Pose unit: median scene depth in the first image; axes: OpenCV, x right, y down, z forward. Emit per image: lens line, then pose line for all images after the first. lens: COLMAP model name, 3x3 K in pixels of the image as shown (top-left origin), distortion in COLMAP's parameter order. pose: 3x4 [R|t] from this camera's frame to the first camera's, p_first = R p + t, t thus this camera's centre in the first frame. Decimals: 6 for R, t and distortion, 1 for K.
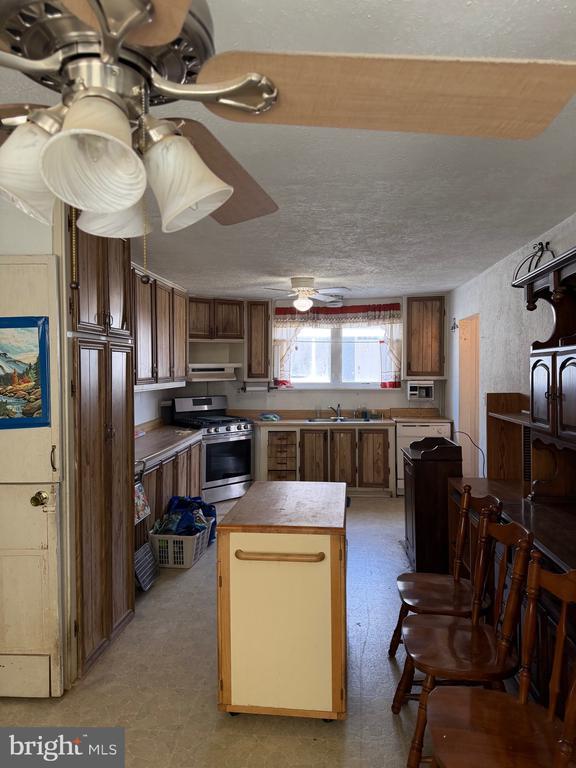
lens RADIAL K [[544.8, 0, 288.0], [0, 544.8, 384.0], [0, 0, 1]] dist [0.001014, -0.003551]
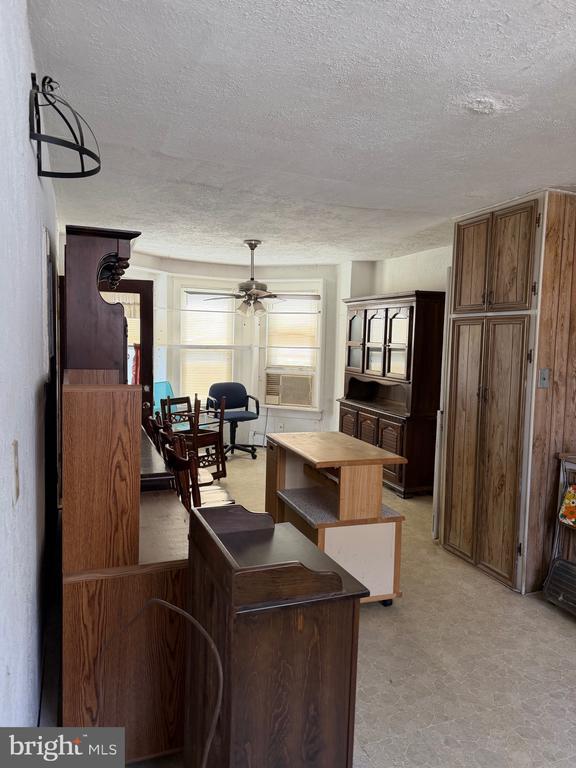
lens RADIAL K [[544.8, 0, 288.0], [0, 544.8, 384.0], [0, 0, 1]] dist [0.001014, -0.003551]
pose [[-0.897825, 0.018970, -0.439944, 0.566811], [-0.031932, 0.993637, 0.108011, -0.045721], [0.439194, 0.111023, -0.891506, 1.830422]]
